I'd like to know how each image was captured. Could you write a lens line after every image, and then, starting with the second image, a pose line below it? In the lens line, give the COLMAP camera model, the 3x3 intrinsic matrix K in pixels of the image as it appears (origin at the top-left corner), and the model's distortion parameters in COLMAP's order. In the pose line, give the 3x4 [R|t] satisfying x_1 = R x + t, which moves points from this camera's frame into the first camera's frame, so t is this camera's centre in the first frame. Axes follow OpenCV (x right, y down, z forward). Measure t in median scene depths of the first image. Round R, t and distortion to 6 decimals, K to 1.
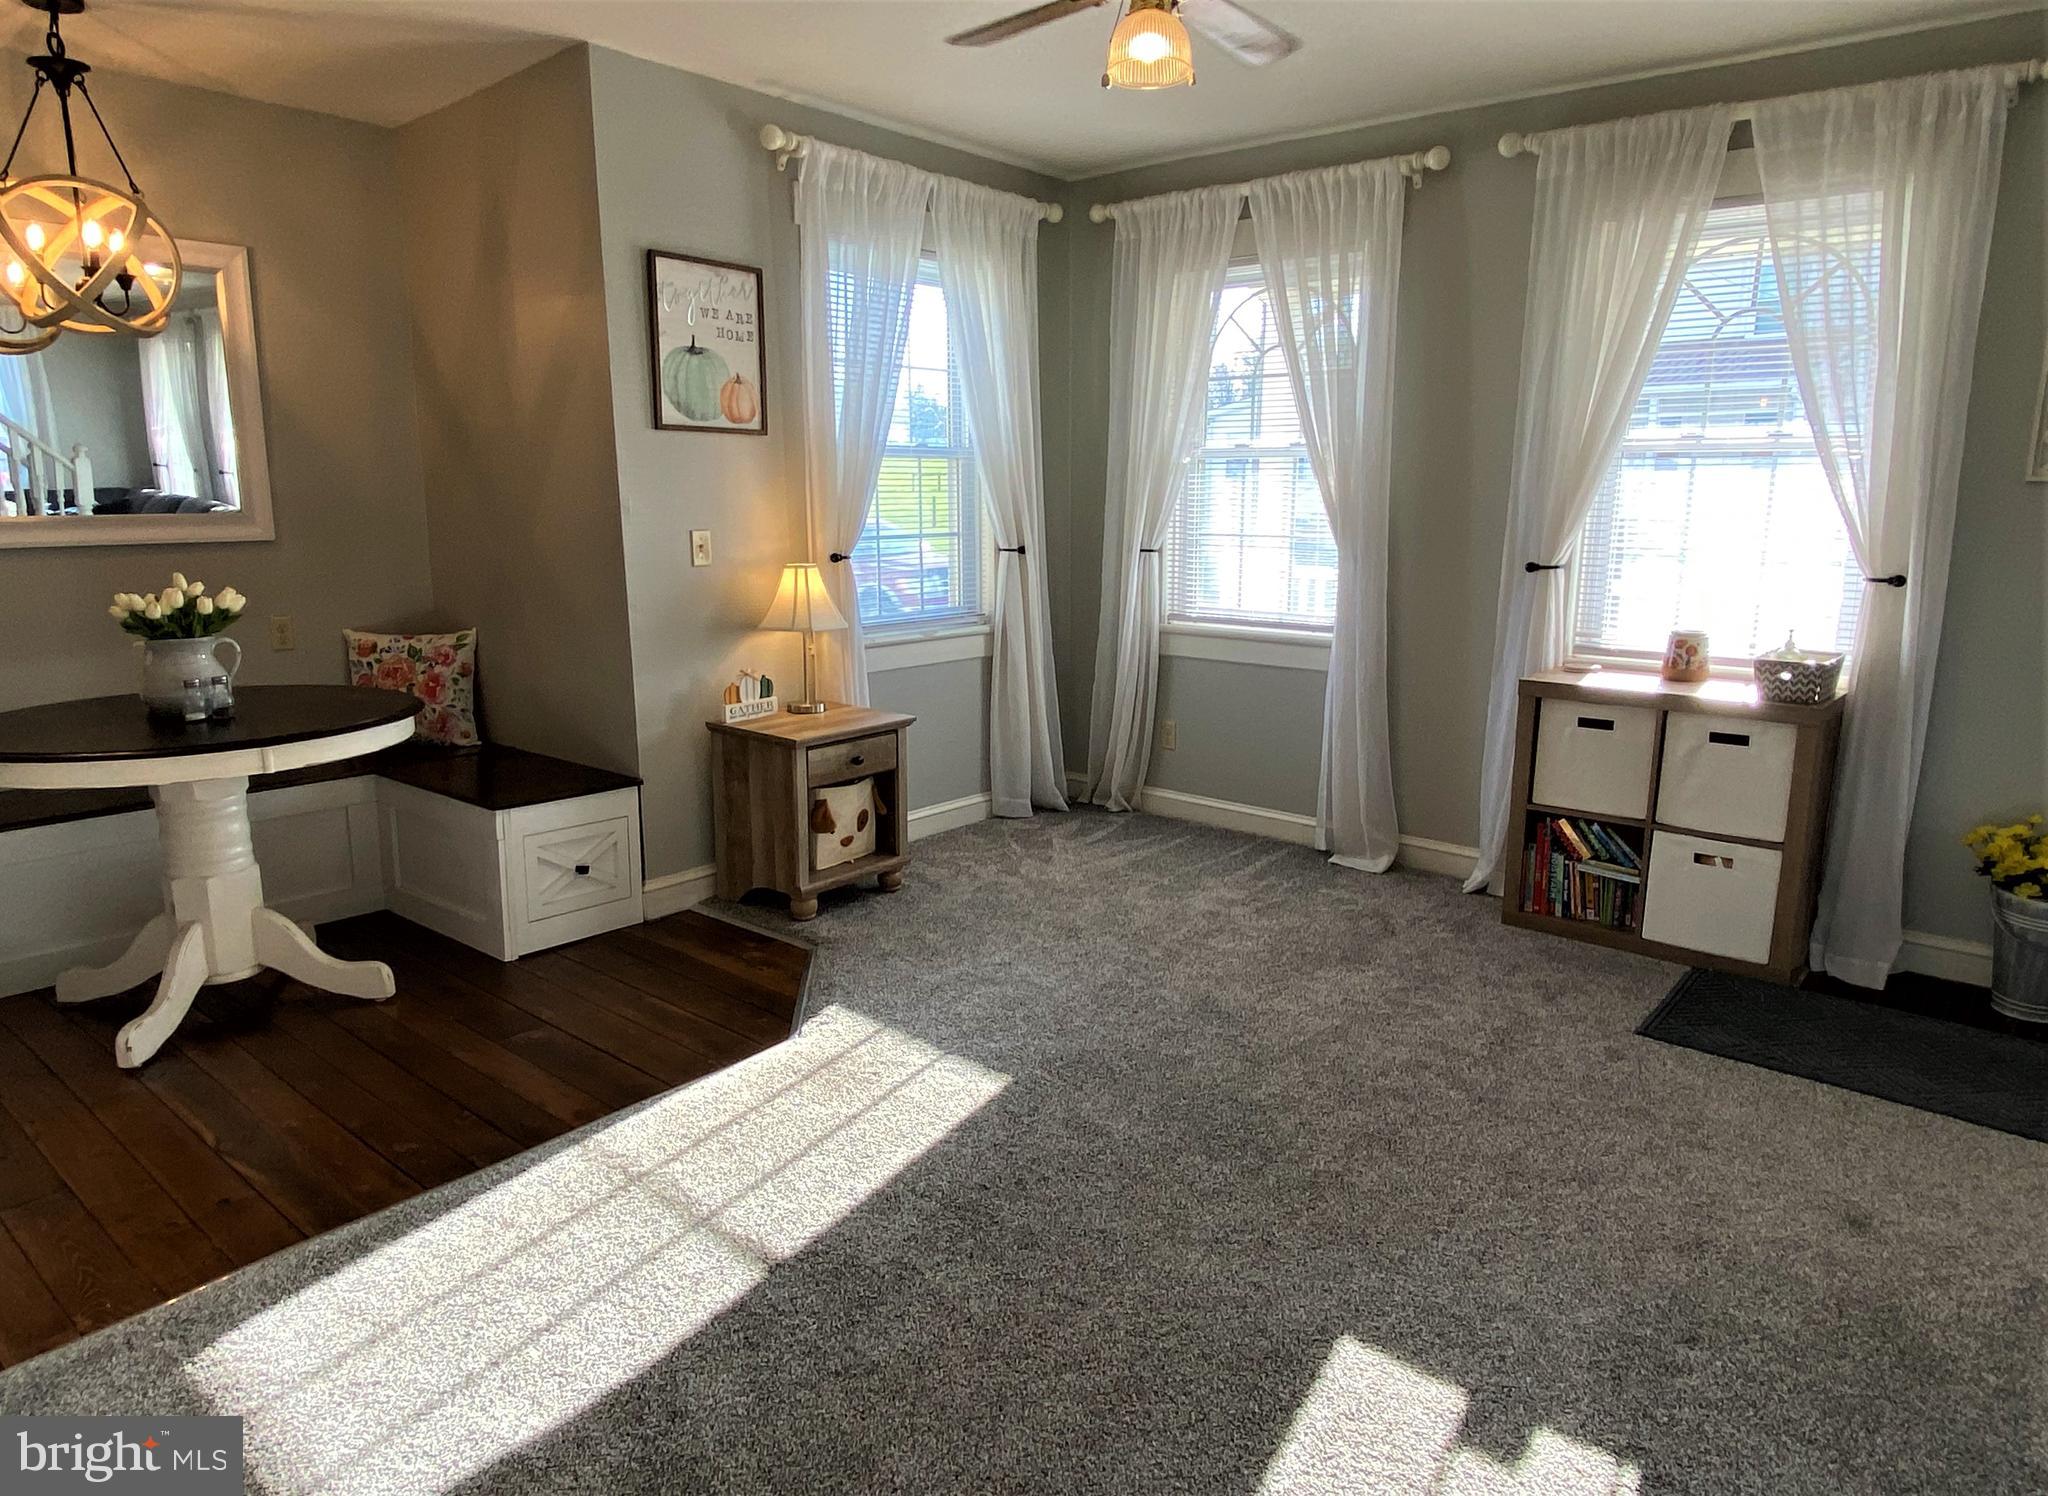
lens RADIAL K [[1271.9, 0, 1024.0], [0, 1271.9, 748.0], [0, 0, 1]] dist [0.064049, -0.076258]
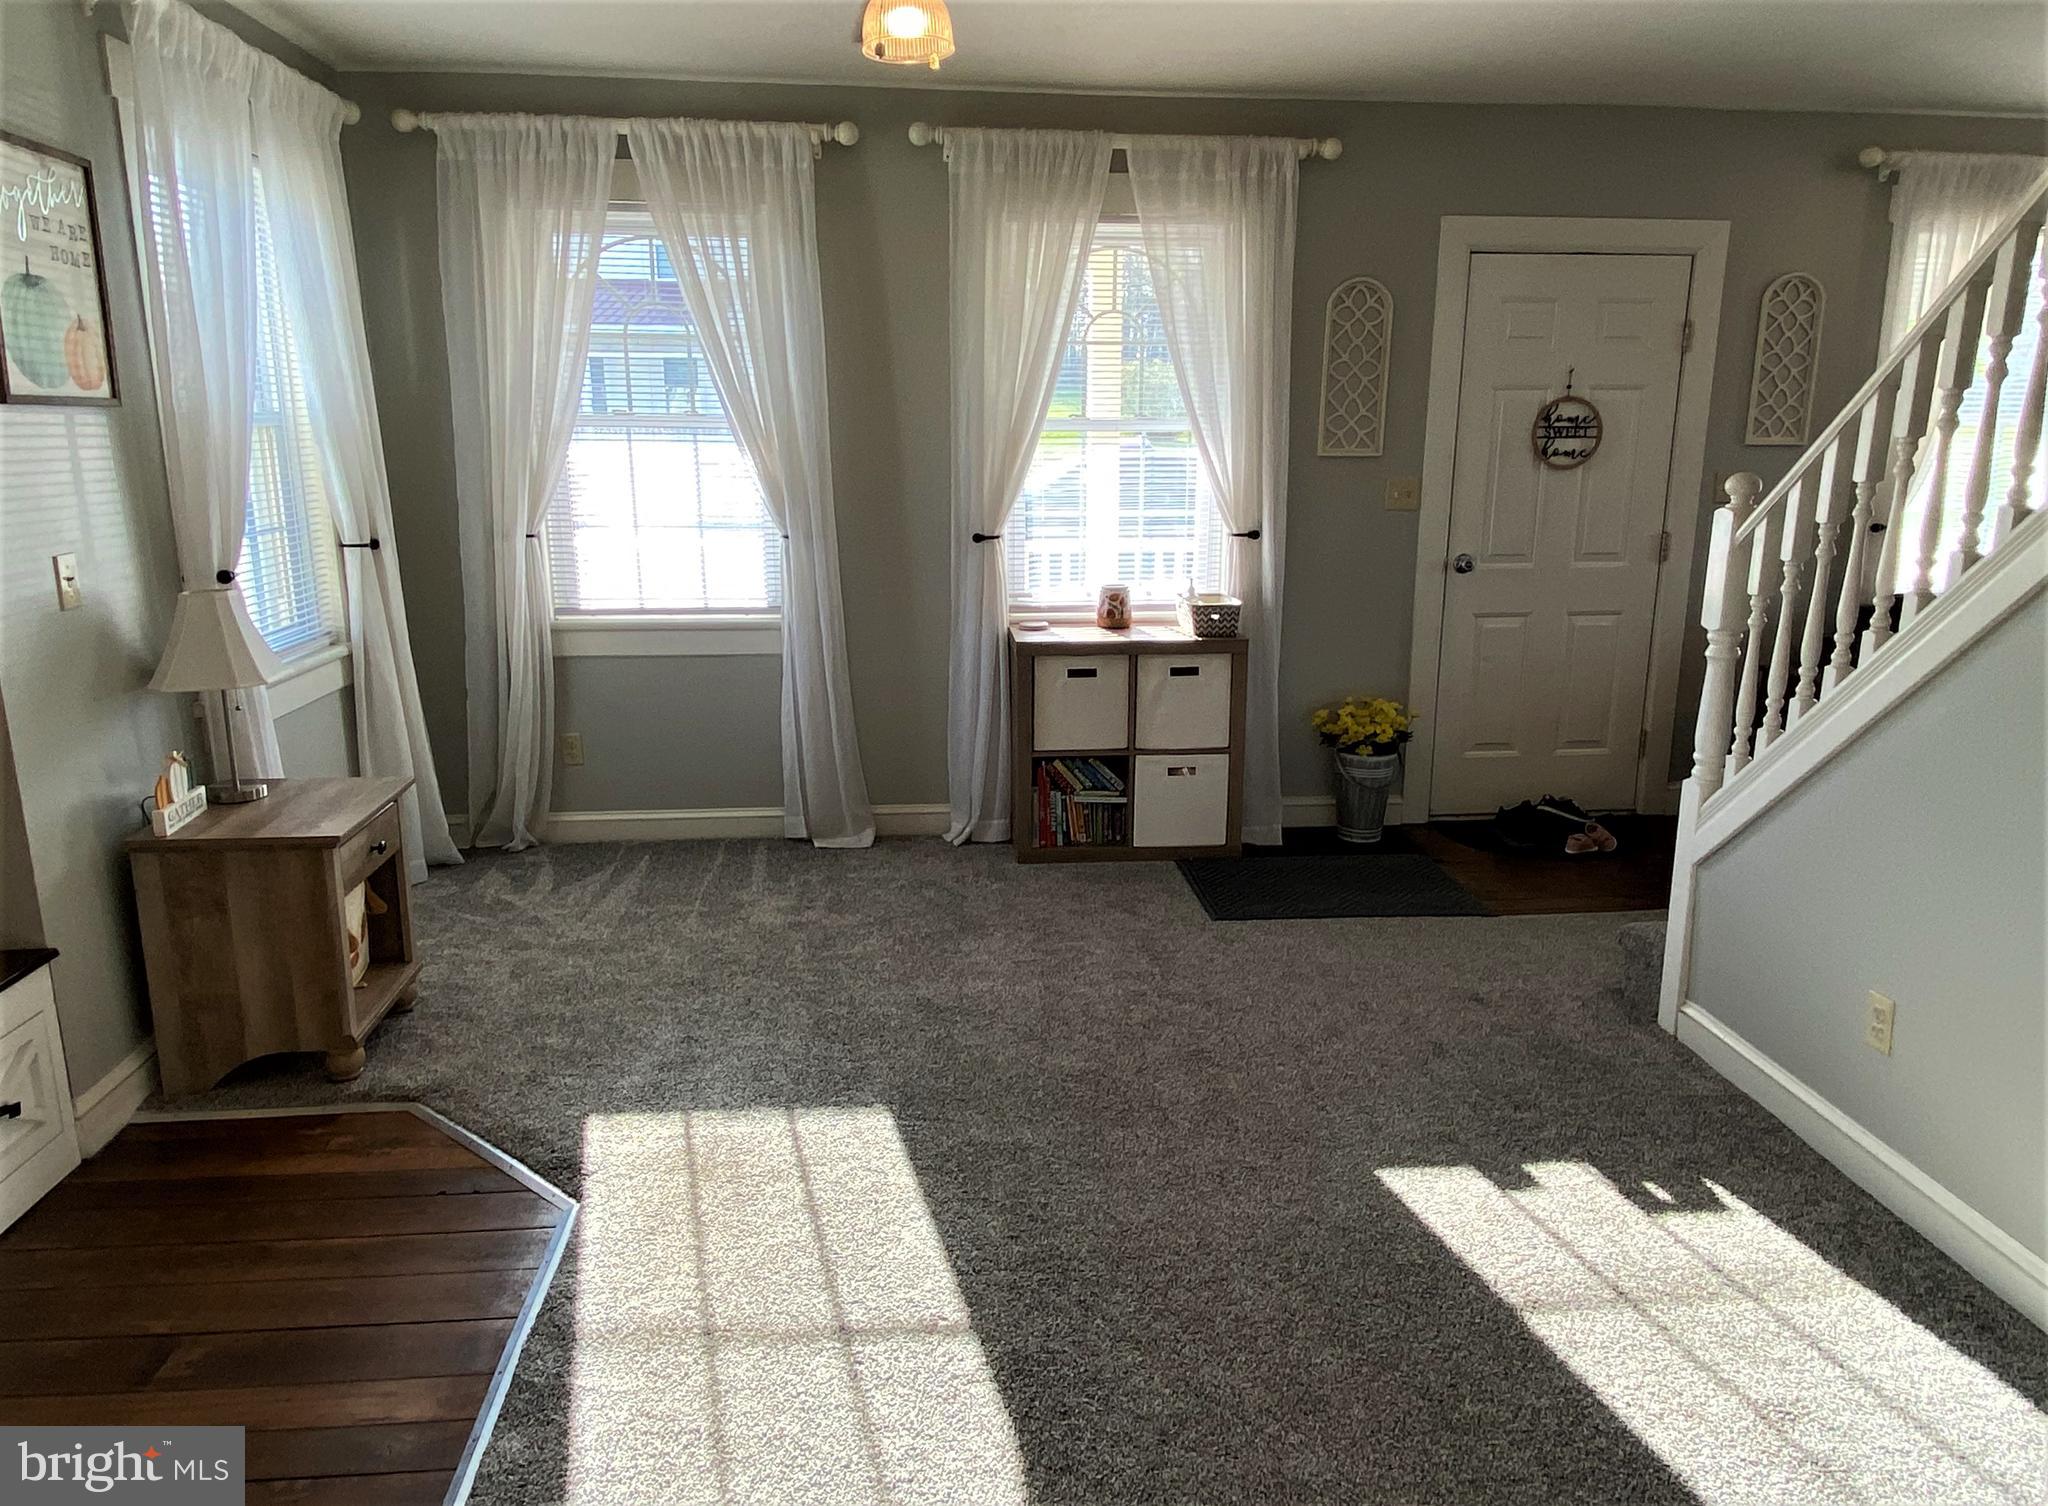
lens RADIAL K [[1353.8, 0, 1042.0], [0, 1353.8, 758.7], [0, 0, 1]] dist [0.053796, -0.082407]
pose [[0.696044, -0.172672, 0.696927, -0.415541], [0.145859, 0.984417, 0.098226, -0.064479], [-0.703027, 0.033283, 0.710383, 0.164143]]
